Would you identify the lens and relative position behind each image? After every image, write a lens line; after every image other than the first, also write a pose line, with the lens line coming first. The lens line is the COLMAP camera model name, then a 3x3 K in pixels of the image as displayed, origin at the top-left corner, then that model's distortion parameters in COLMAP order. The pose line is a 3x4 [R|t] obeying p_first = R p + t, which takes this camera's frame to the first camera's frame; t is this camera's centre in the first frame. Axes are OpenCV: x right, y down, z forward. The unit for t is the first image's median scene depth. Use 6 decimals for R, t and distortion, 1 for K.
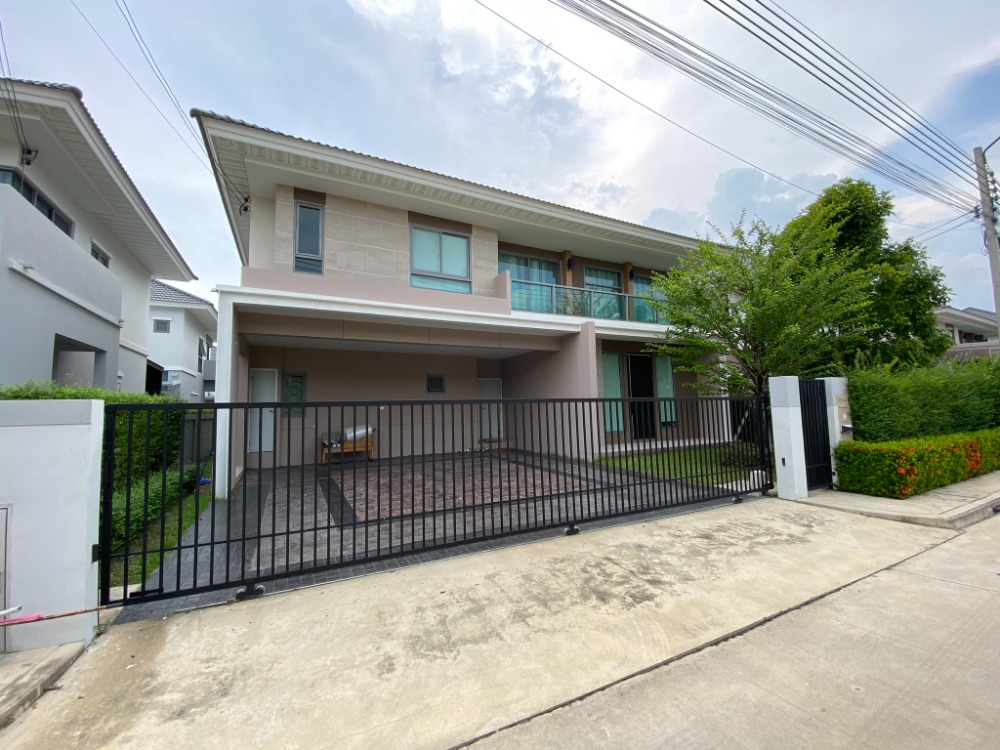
lens RADIAL K [[407.0, 0, 507.2], [0, 407.0, 378.6], [0, 0, 1]] dist [0.022844, -0.023509]
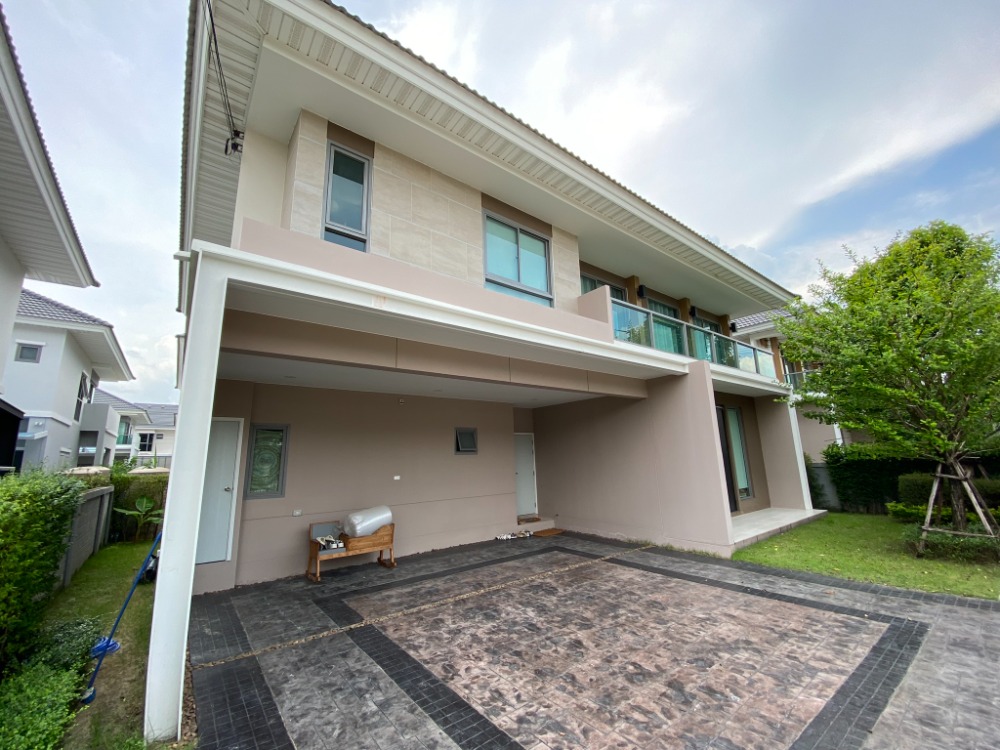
lens RADIAL K [[408.8, 0, 503.0], [0, 408.8, 376.6], [0, 0, 1]] dist [0.053996, -0.035746]
pose [[0.985784, 0.030636, 0.165203, -0.293523], [-0.008927, 0.991398, -0.130578, -0.006878], [-0.167783, 0.127247, 0.977577, 0.327669]]
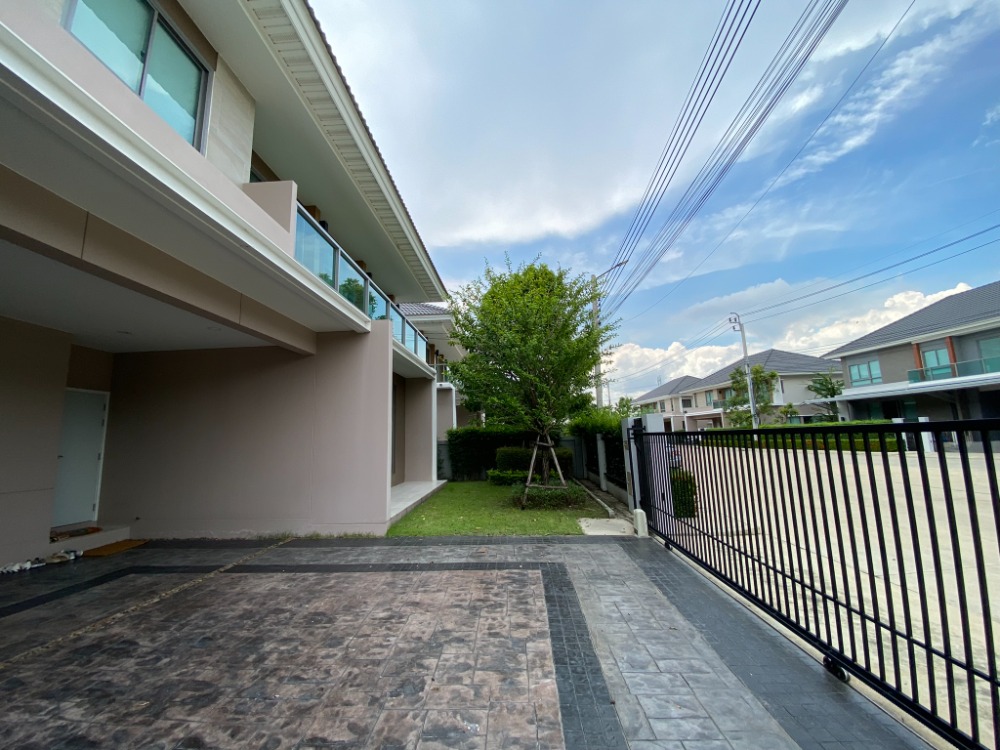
lens RADIAL K [[407.2, 0, 497.9], [0, 407.2, 372.7], [0, 0, 1]] dist [0.010357, -0.015916]
pose [[0.520866, 0.145455, 0.841155, -0.261018], [-0.044362, 0.988657, -0.143491, 0.036836], [-0.852485, 0.037425, 0.521410, 0.505444]]
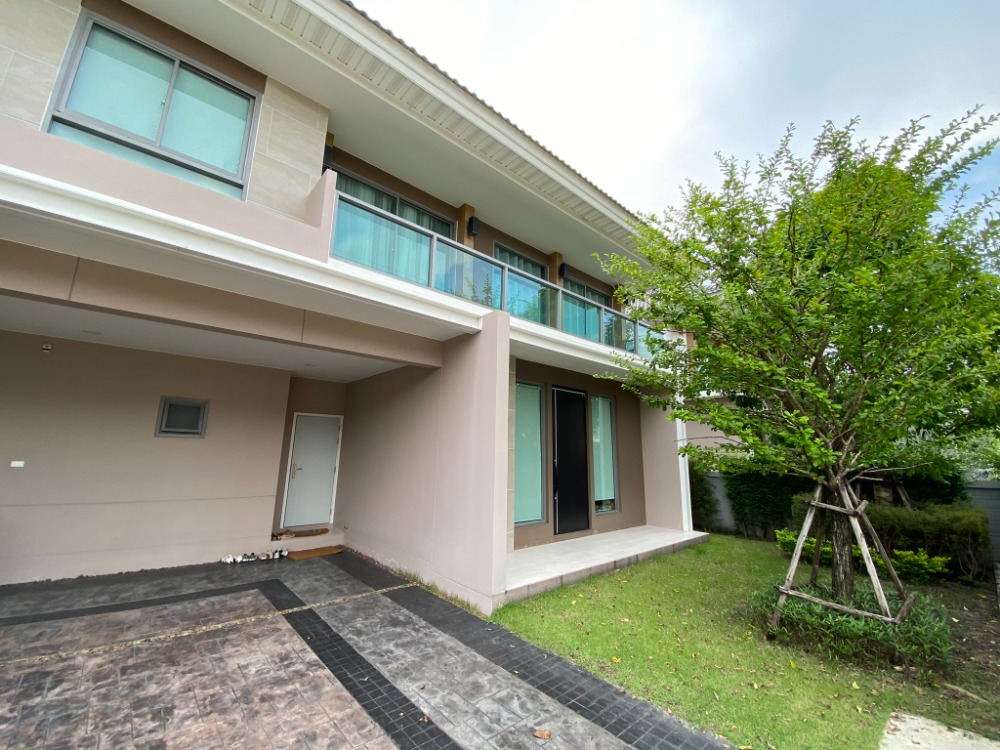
lens RADIAL K [[405.0, 0, 494.0], [0, 405.0, 374.6], [0, 0, 1]] dist [0.028583, -0.022741]
pose [[0.975316, 0.089512, 0.201857, 0.103300], [-0.064616, 0.989831, -0.126729, 0.002062], [-0.211148, 0.110557, 0.971182, 0.538441]]
